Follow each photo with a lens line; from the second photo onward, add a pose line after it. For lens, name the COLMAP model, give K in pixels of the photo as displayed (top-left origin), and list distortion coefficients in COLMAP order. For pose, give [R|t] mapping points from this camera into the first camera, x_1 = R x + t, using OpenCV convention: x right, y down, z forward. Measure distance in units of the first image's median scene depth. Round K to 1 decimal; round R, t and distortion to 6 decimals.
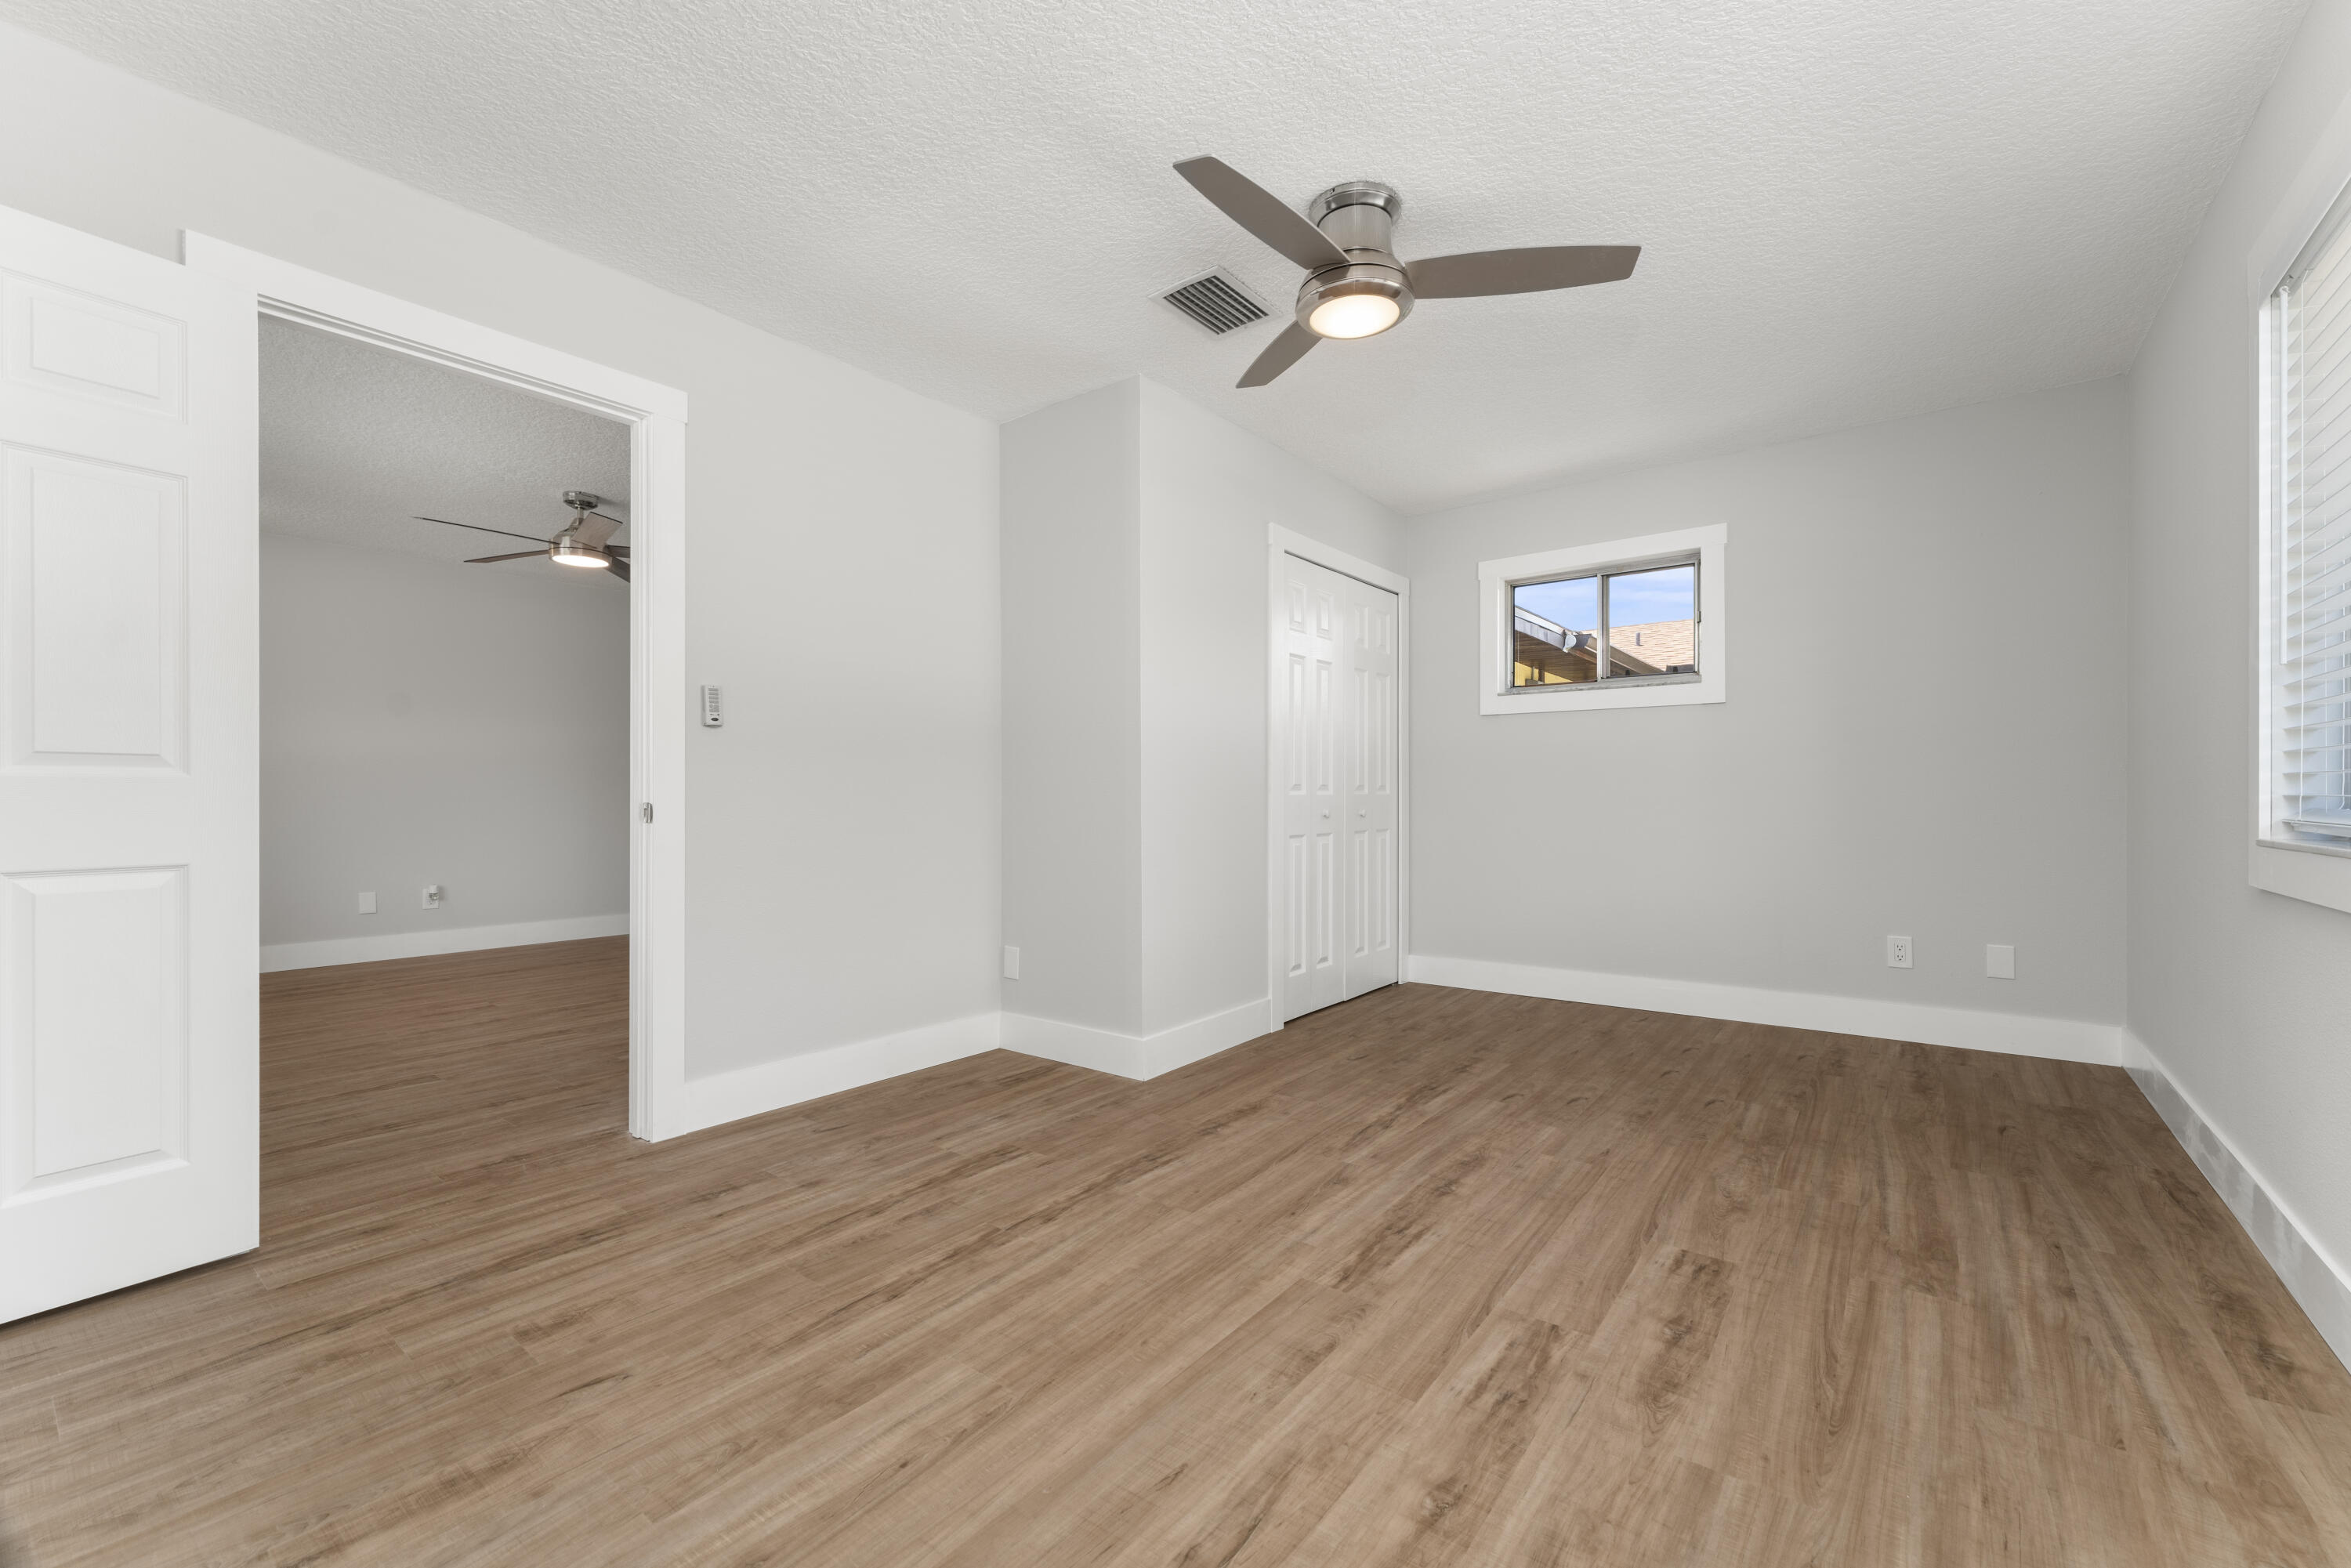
lens RADIAL K [[948.9, 0, 1166.9], [0, 948.9, 804.2], [0, 0, 1]] dist [0.000838, 0.000460]
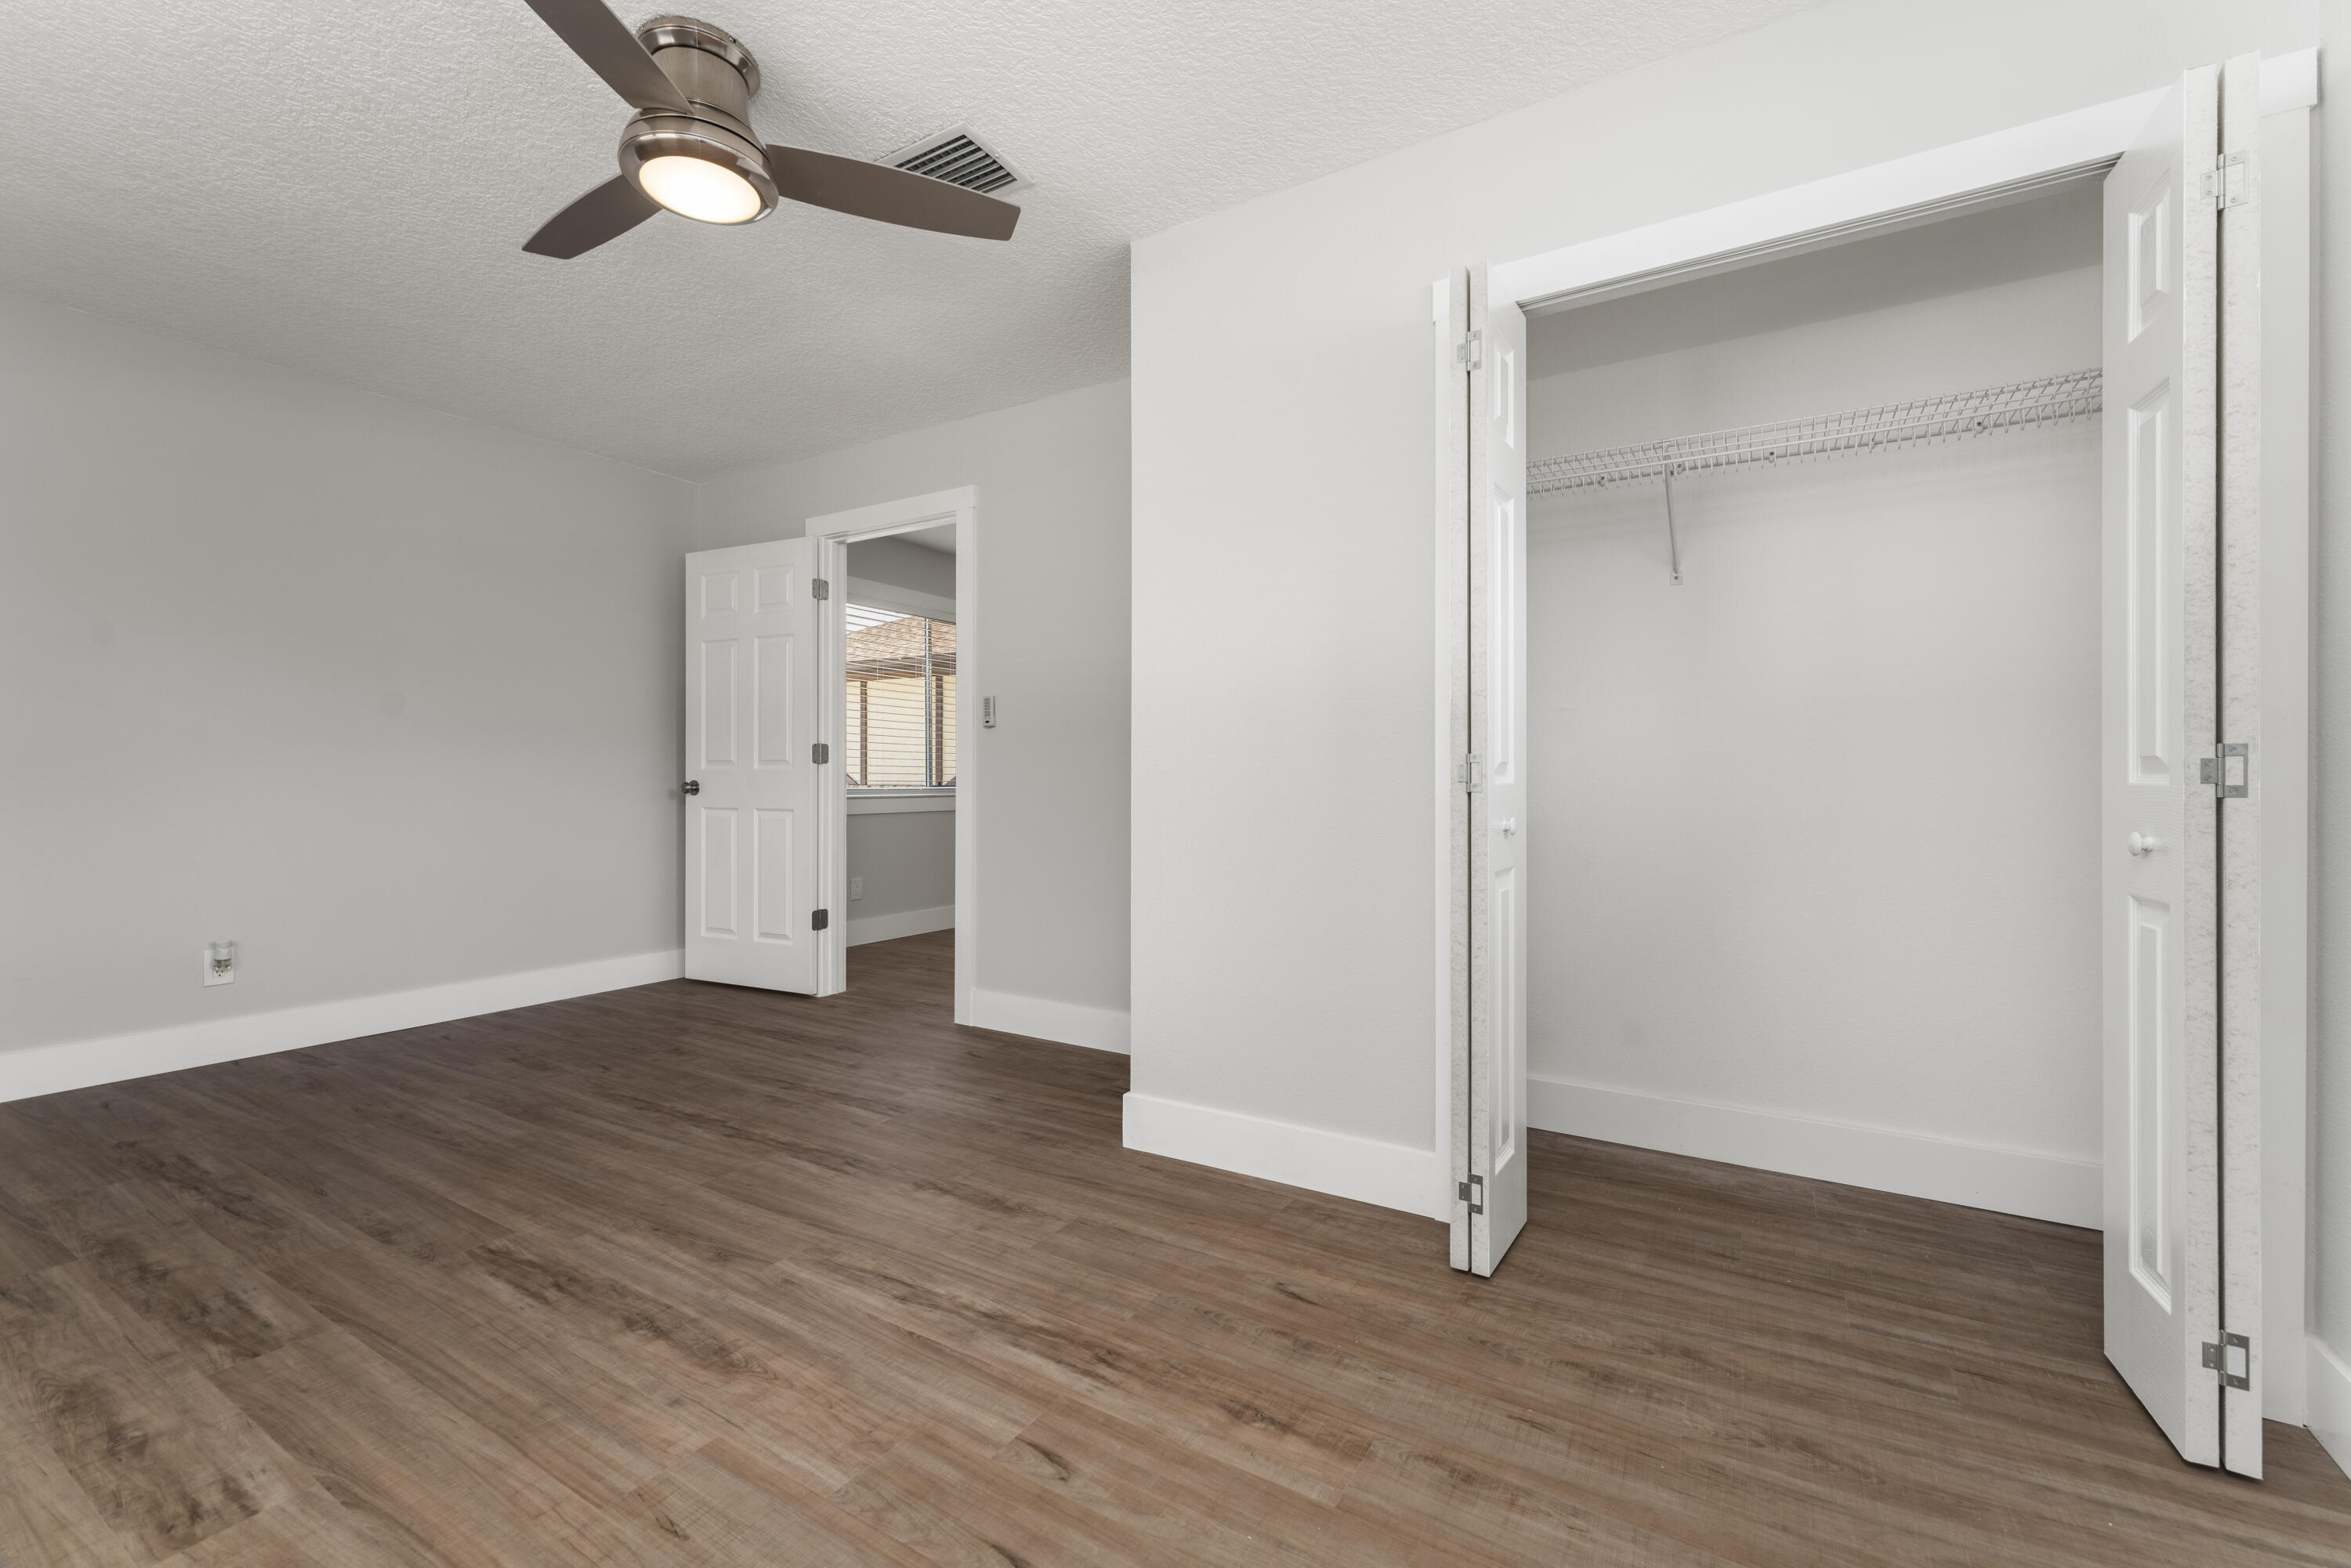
lens RADIAL K [[971.8, 0, 1175.5], [0, 971.8, 784.0], [0, 0, 1]] dist [0.001626, -0.000142]
pose [[0.124544, 0.009419, -0.992169, 1.283531], [-0.013518, 0.999878, 0.007796, -0.023829], [0.992122, 0.012441, 0.124657, 1.554018]]
